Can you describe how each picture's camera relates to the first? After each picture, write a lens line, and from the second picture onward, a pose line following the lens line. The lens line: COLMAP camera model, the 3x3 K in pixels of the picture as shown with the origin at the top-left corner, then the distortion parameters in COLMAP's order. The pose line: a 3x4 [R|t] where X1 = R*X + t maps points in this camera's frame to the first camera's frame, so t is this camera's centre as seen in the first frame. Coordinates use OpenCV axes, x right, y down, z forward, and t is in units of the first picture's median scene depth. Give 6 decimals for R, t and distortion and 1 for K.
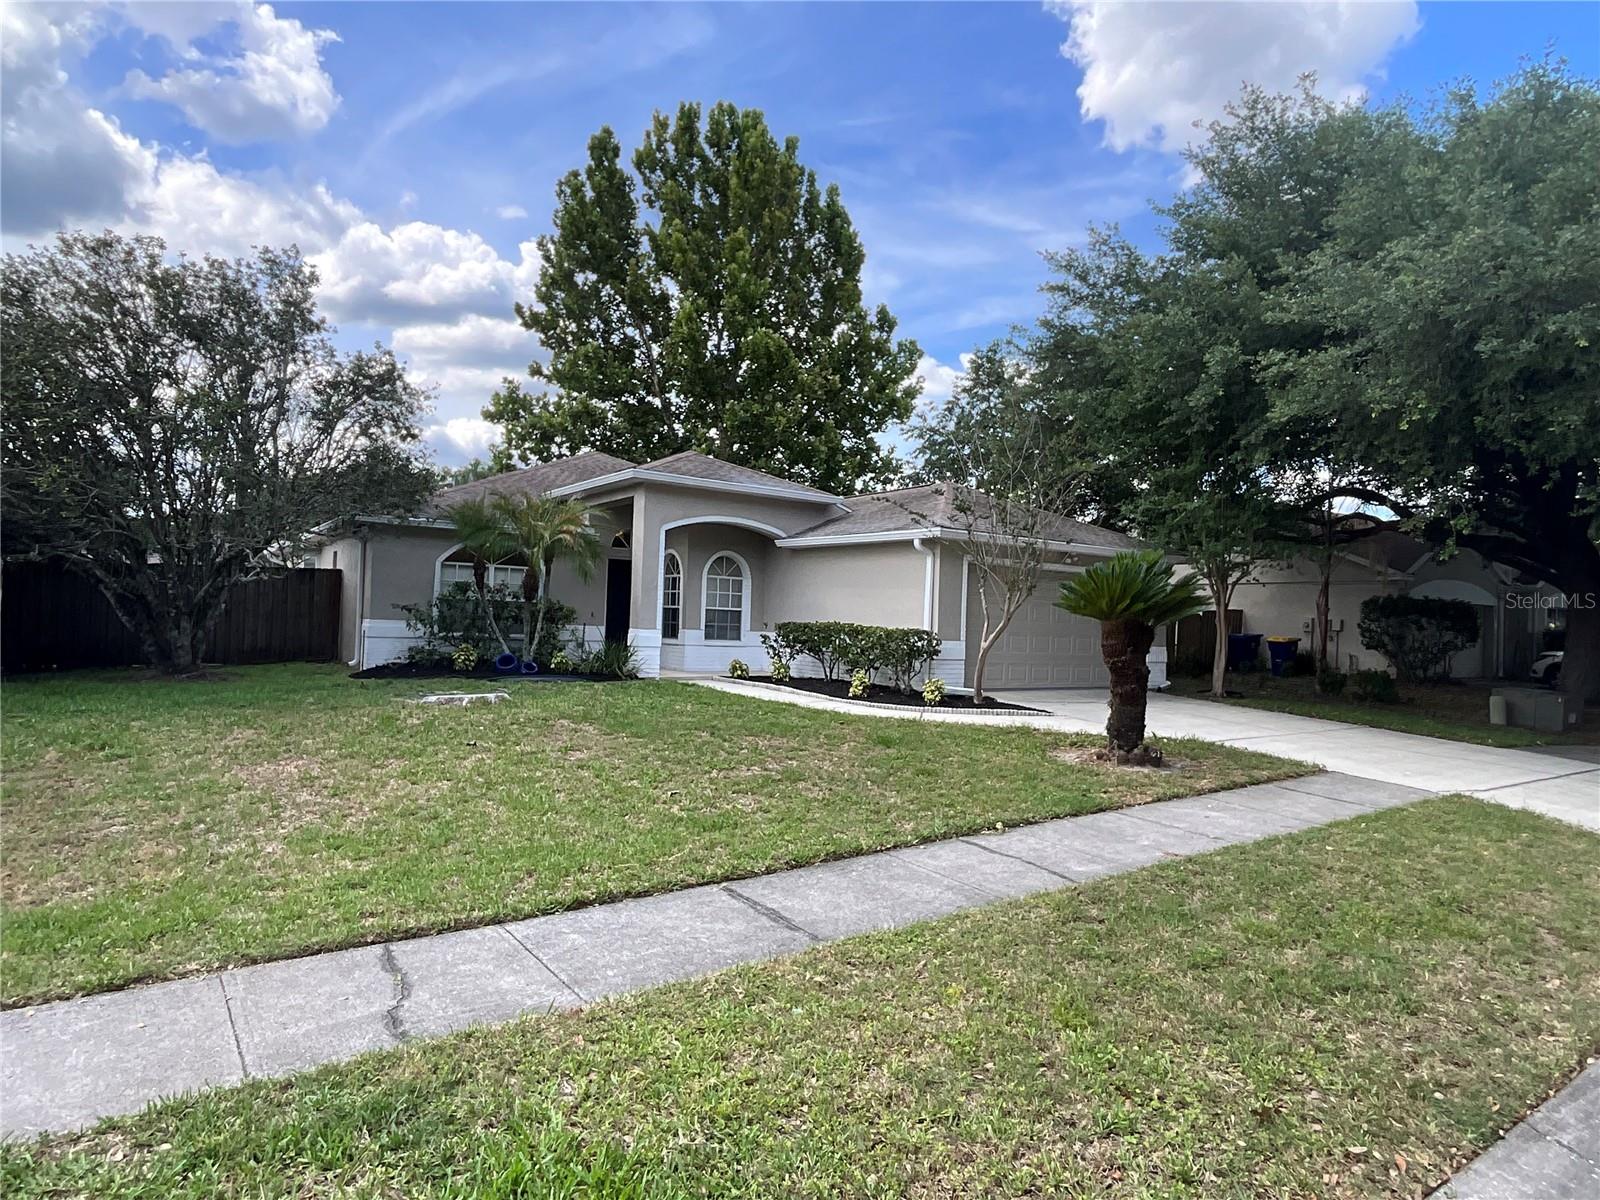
lens RADIAL K [[912.7, 0, 796.5], [0, 912.7, 601.2], [0, 0, 1]] dist [-0.012473, 0.008166]
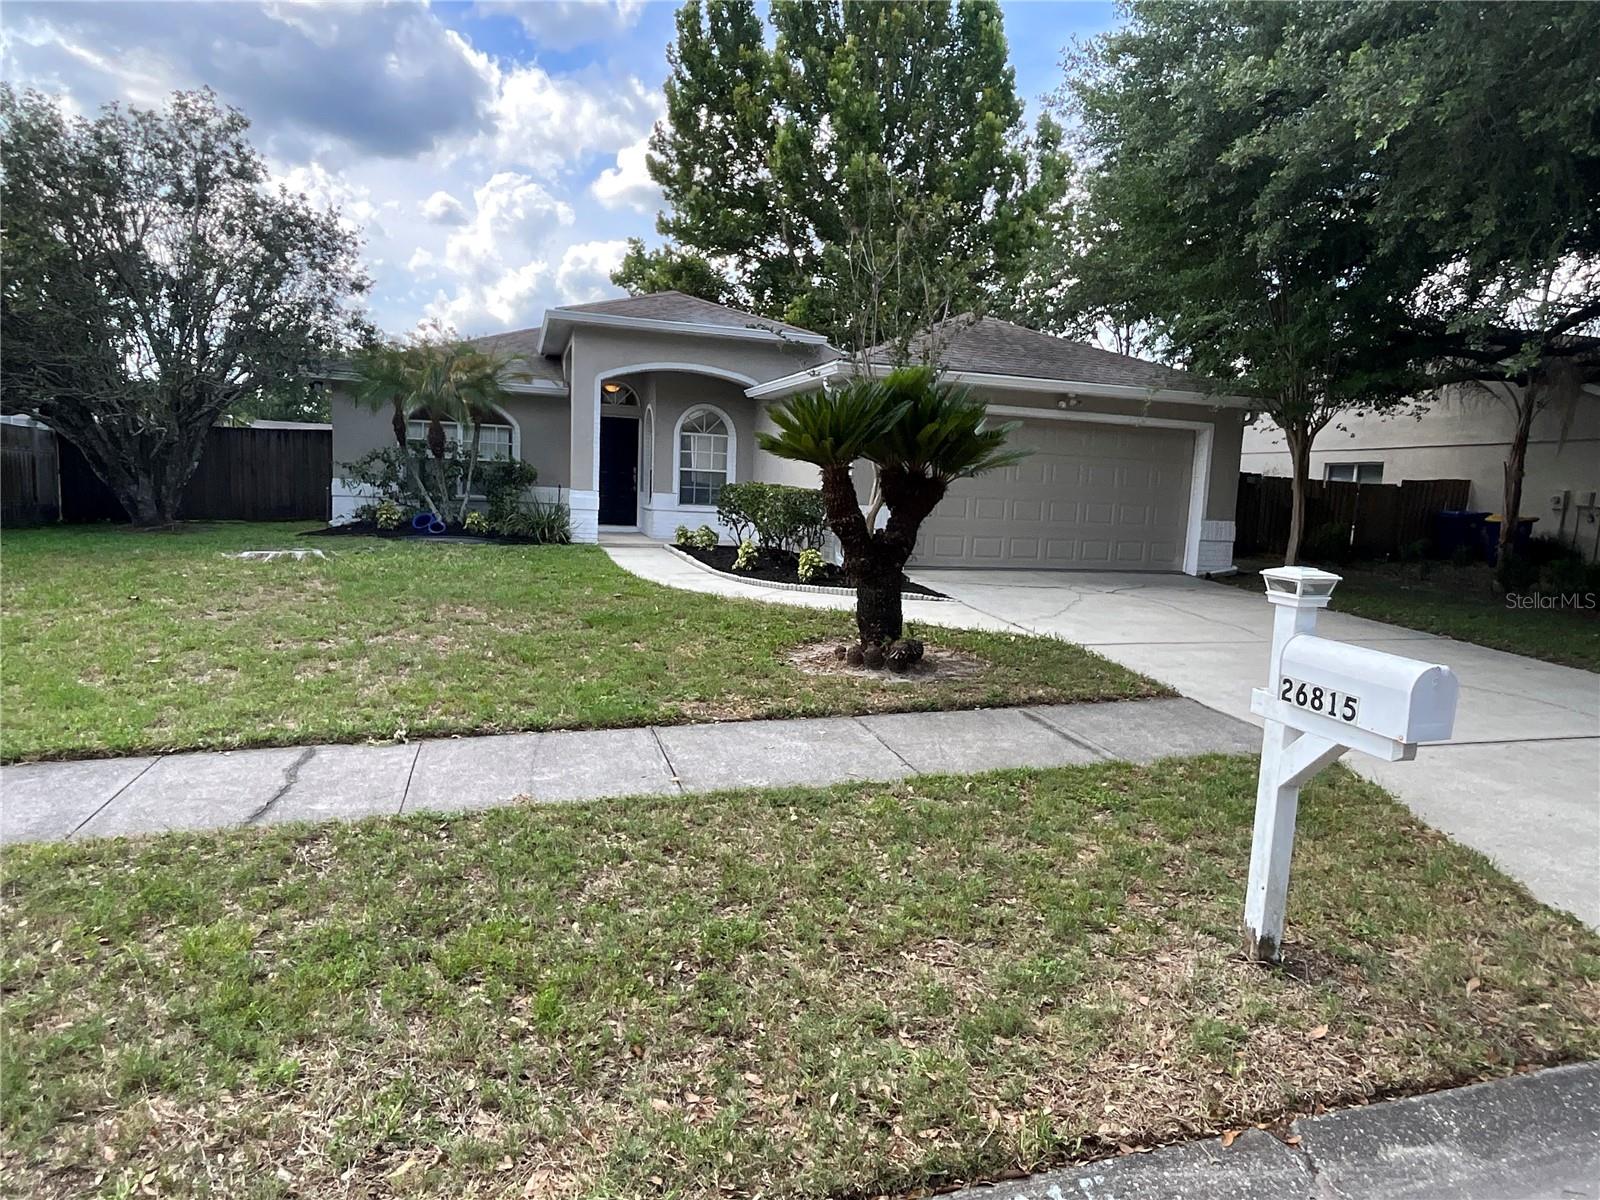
lens RADIAL K [[912.7, 0, 798.3], [0, 912.7, 601.9], [0, 0, 1]] dist [-0.012473, 0.008166]
pose [[0.953867, 0.043407, -0.297075, 0.347706], [-0.003403, 0.990992, 0.133874, 0.020143], [0.300210, -0.126688, 0.945423, 0.197469]]
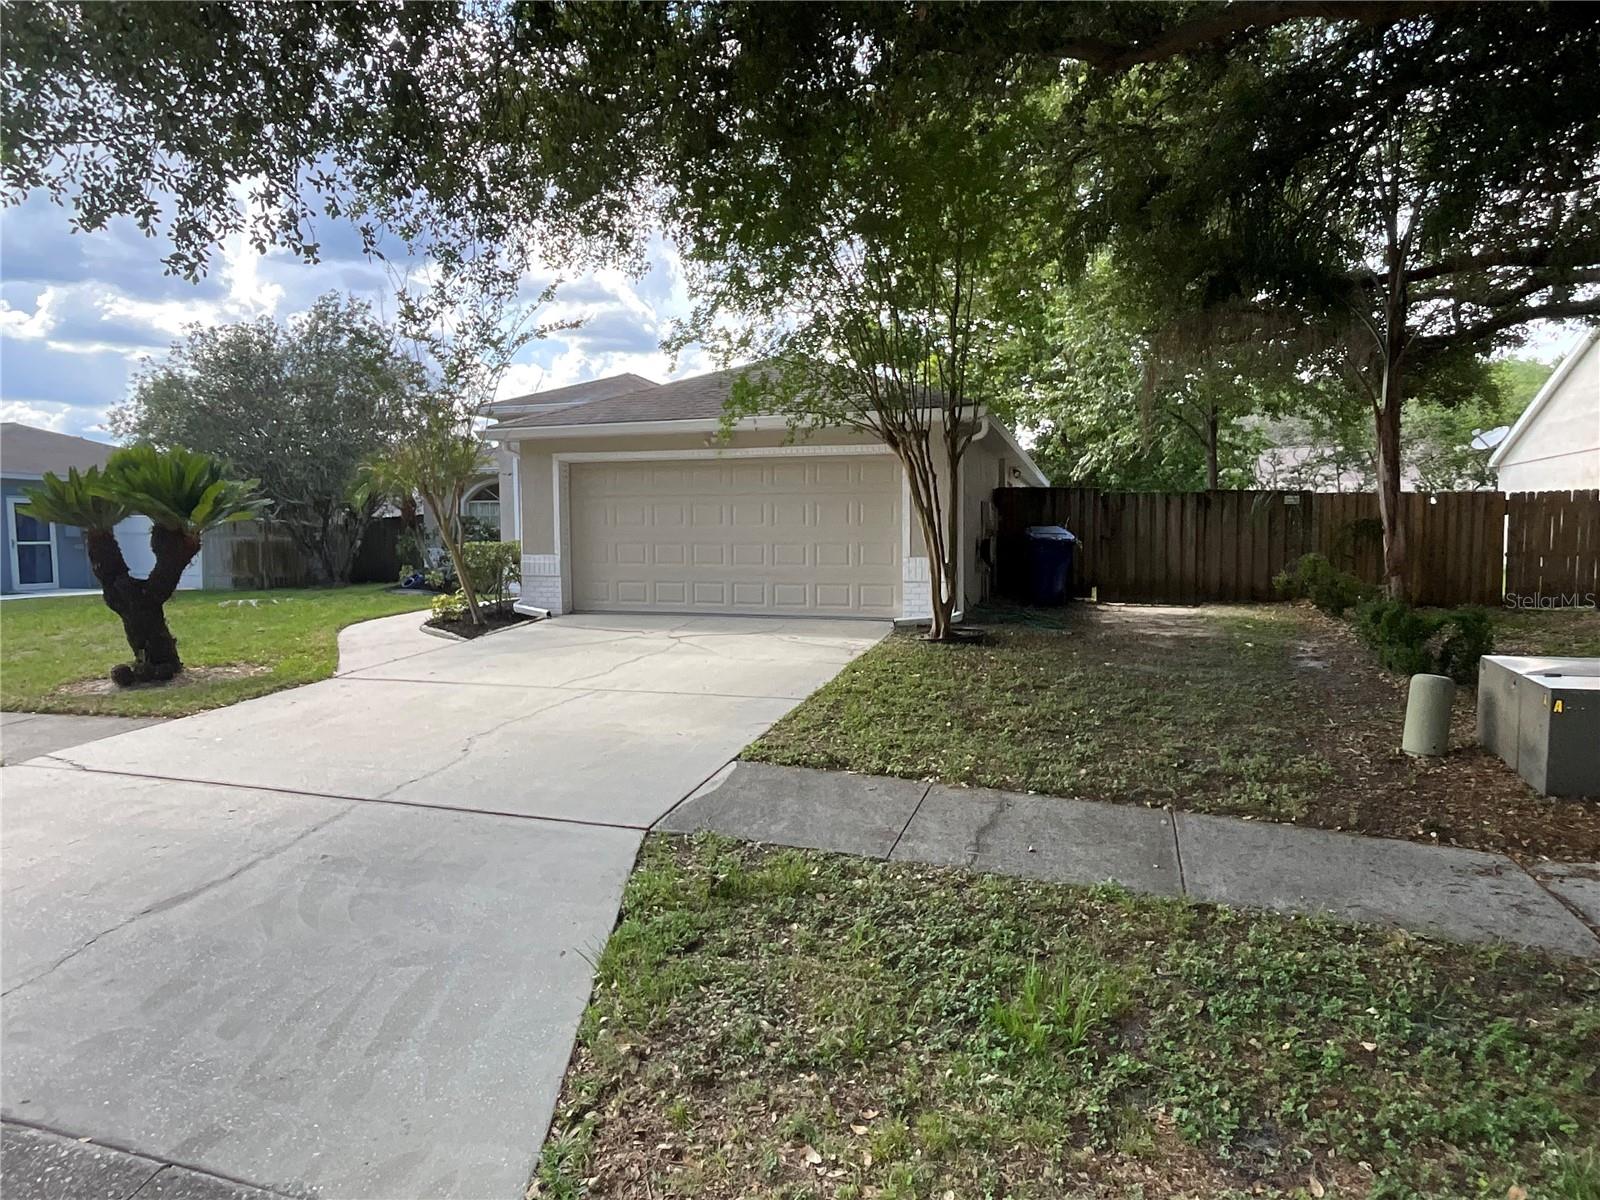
lens RADIAL K [[912.7, 0, 804.0], [0, 912.7, 589.5], [0, 0, 1]] dist [-0.012473, 0.008166]
pose [[0.616589, 0.009096, -0.787233, 1.010848], [0.044434, 0.997937, 0.046333, 0.047348], [0.786030, -0.063549, 0.614913, 0.645942]]
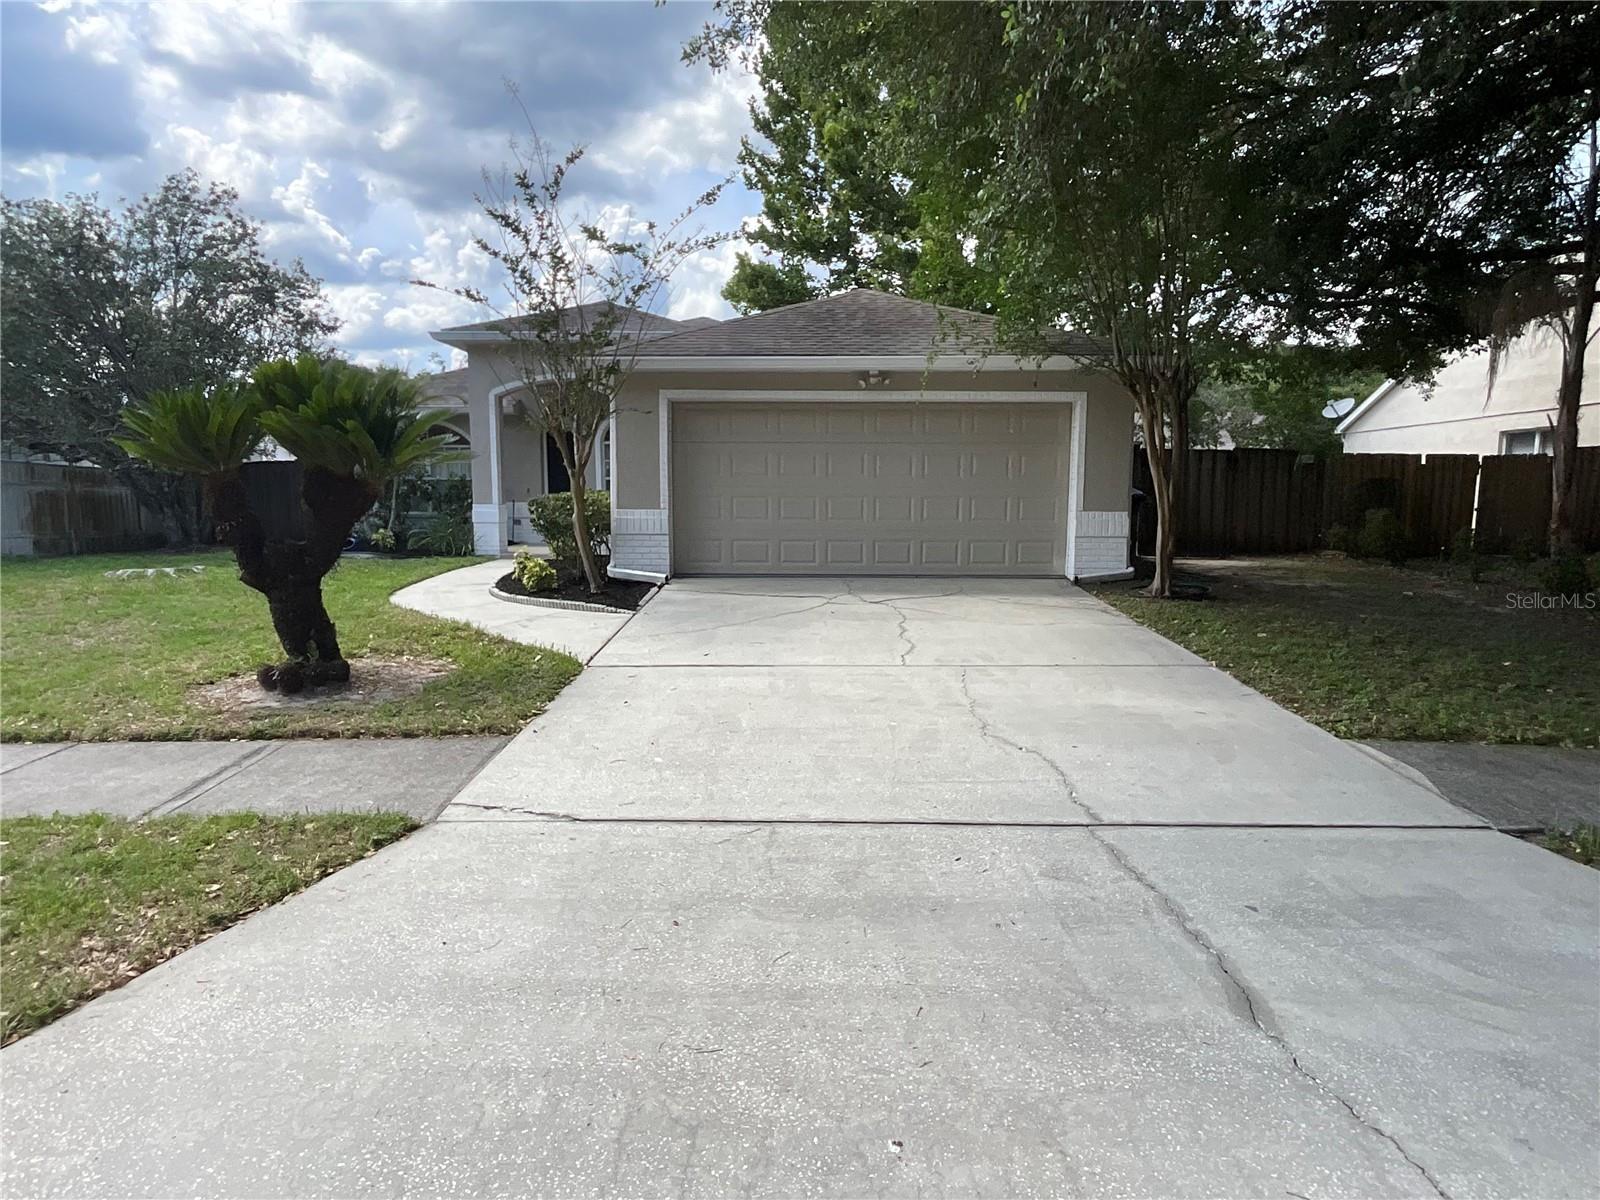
lens RADIAL K [[912.7, 0, 802.6], [0, 912.7, 585.9], [0, 0, 1]] dist [-0.012473, 0.008166]
pose [[0.817268, 0.026394, -0.575653, 0.702393], [0.040272, 0.993892, 0.102746, 0.034413], [0.574849, -0.107154, 0.811213, 0.454337]]
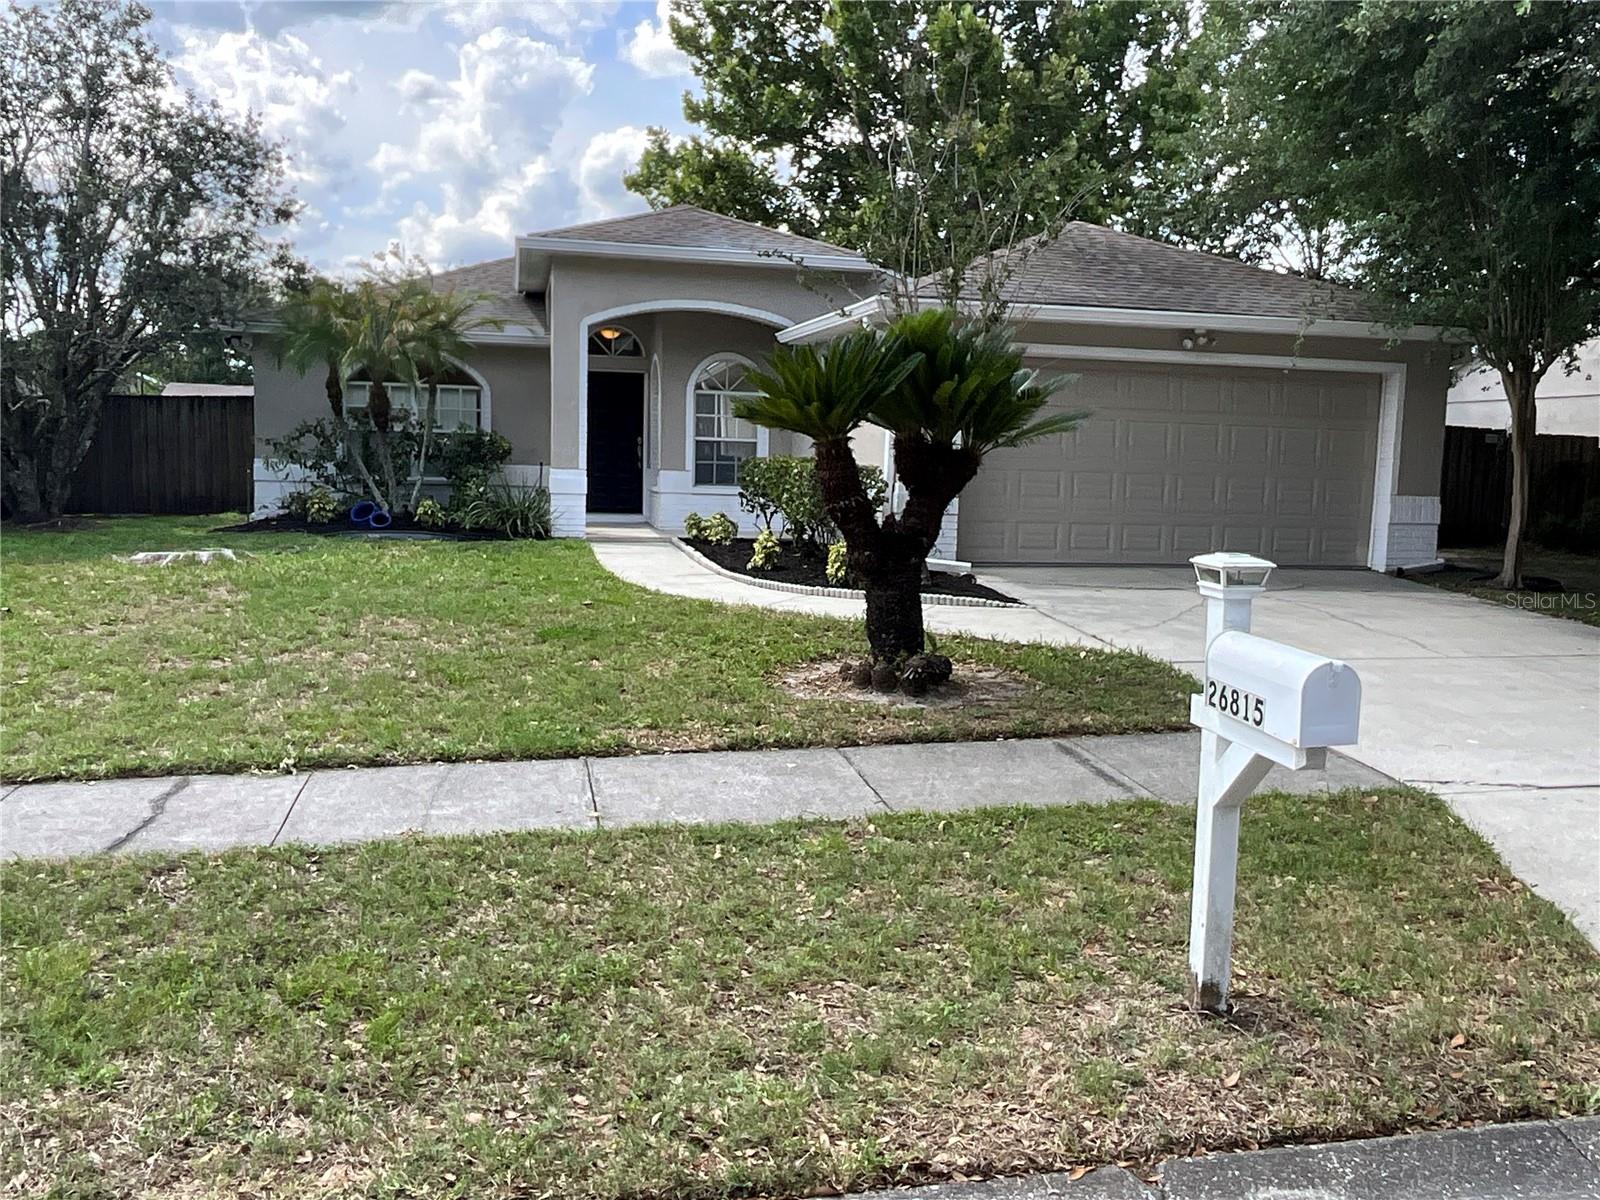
lens RADIAL K [[1268.5, 0, 799.9], [0, 1268.5, 605.7], [0, 0, 1]] dist [0.003707, -0.022361]
pose [[0.926022, 0.033789, -0.375954, 0.409119], [0.014456, 0.992080, 0.124771, 0.017288], [0.377193, -0.120975, 0.918200, 0.164567]]
